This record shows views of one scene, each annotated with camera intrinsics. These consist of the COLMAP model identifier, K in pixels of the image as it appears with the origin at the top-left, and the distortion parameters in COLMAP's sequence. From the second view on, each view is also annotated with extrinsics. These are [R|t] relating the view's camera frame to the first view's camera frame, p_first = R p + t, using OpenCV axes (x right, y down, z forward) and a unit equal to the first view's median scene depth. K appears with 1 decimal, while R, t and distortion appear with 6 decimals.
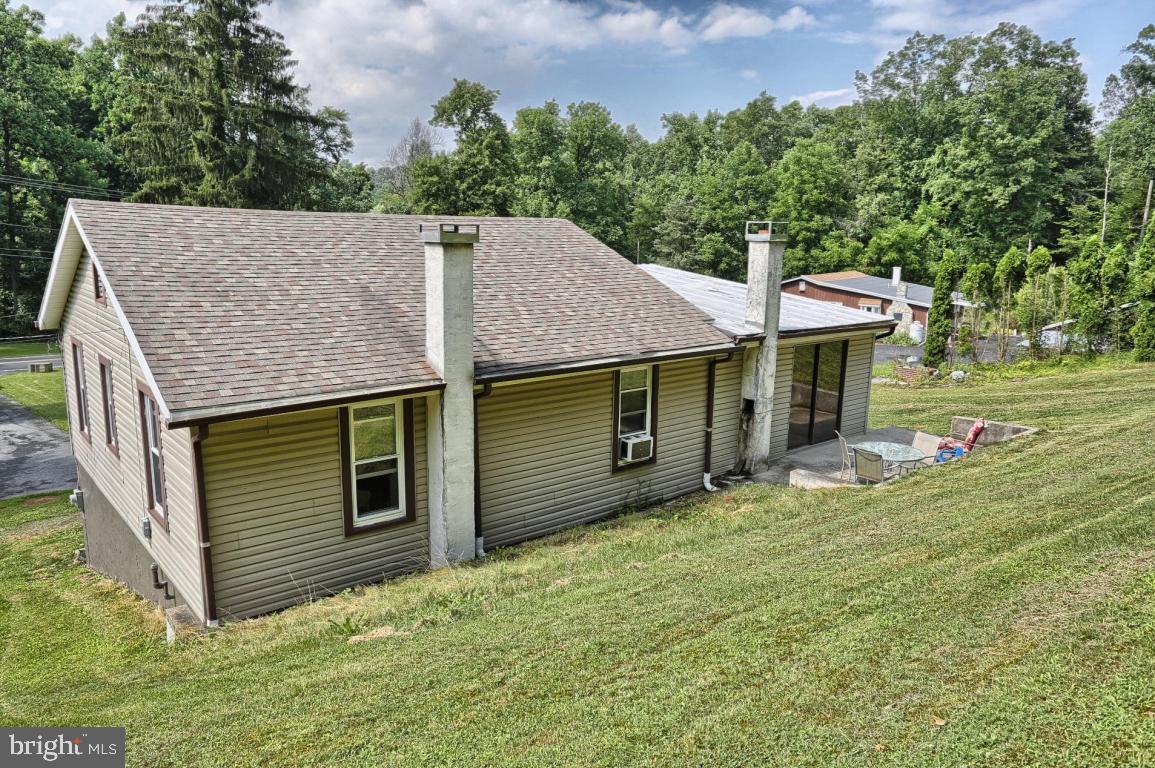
lens RADIAL K [[788.9, 0, 577.5], [0, 788.9, 384.0], [0, 0, 1]] dist [-0.003272, -0.002079]
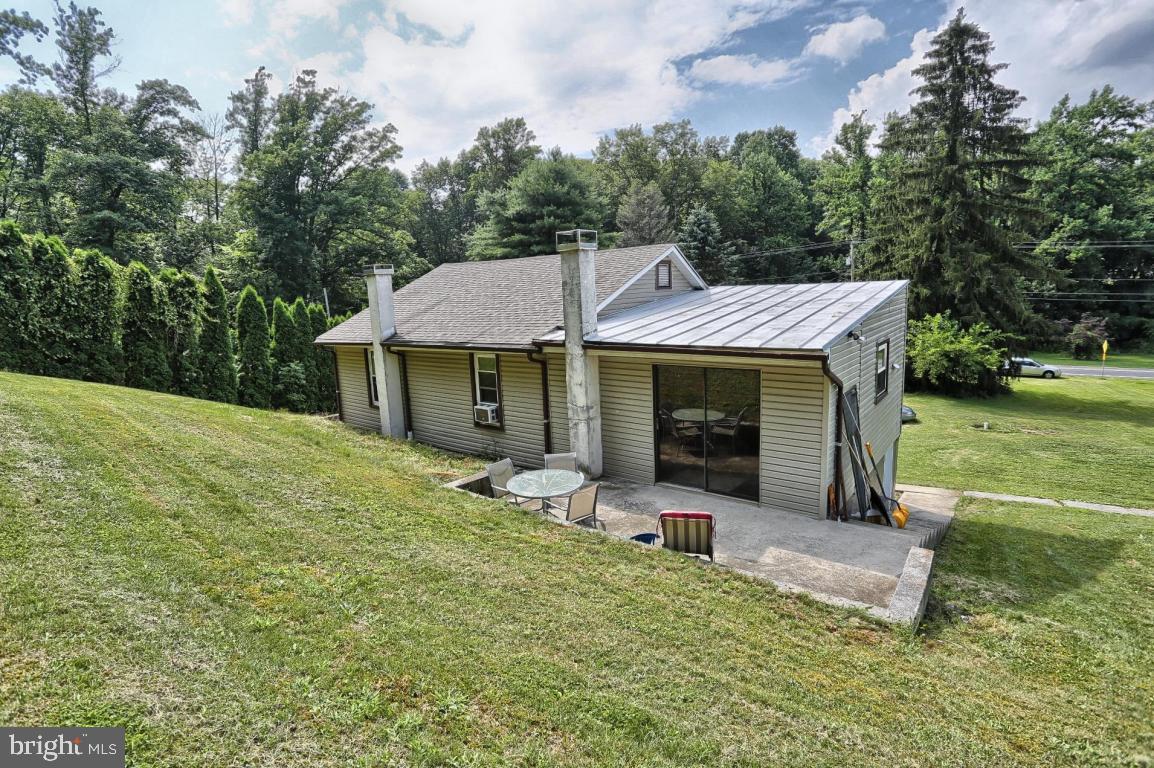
lens RADIAL K [[556.8, 0, 577.0], [0, 556.8, 384.0], [0, 0, 1]] dist [-0.069963, 0.027980]
pose [[0.194760, 0.136986, -0.971238, 0.944247], [-0.136849, 0.984309, 0.111388, -0.090681], [0.971257, 0.111220, 0.210450, 0.857185]]
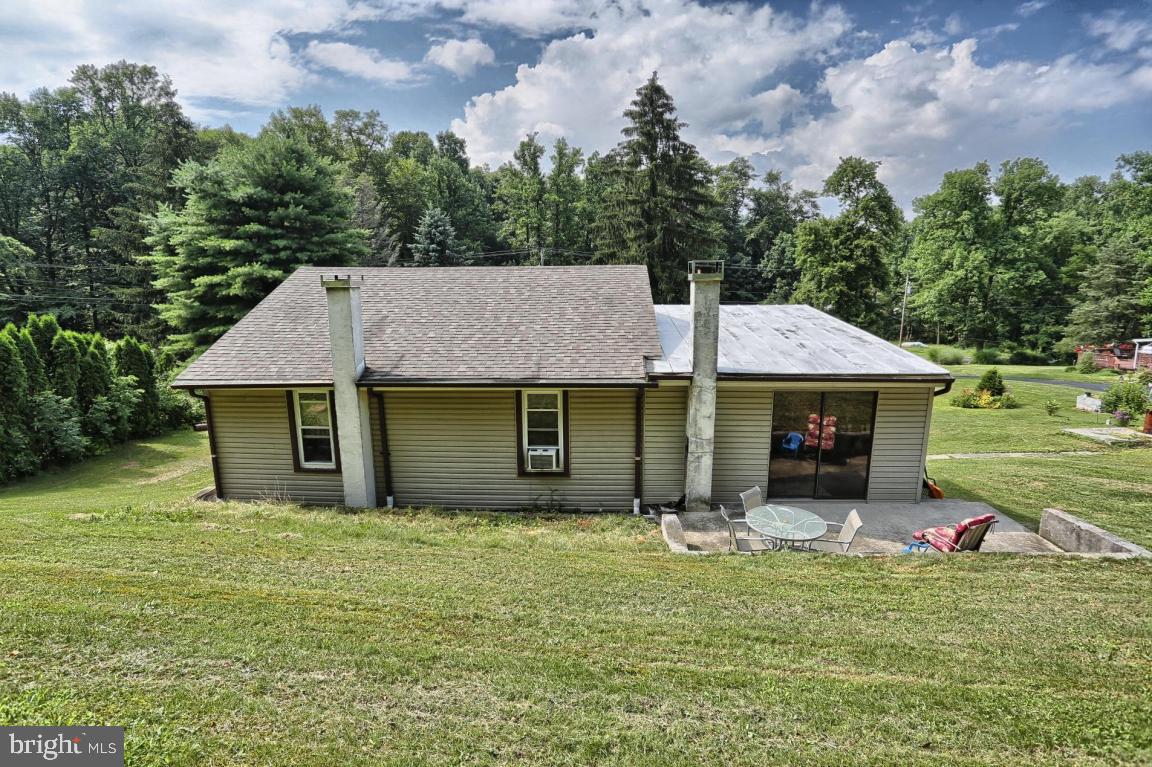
lens RADIAL K [[555.8, 0, 576.0], [0, 555.8, 383.5], [0, 0, 1]] dist [-0.069963, 0.027980]
pose [[0.735407, 0.103606, -0.669659, 0.589626], [-0.107389, 0.993573, 0.035787, -0.059681], [0.669063, 0.045596, 0.741806, 0.379284]]
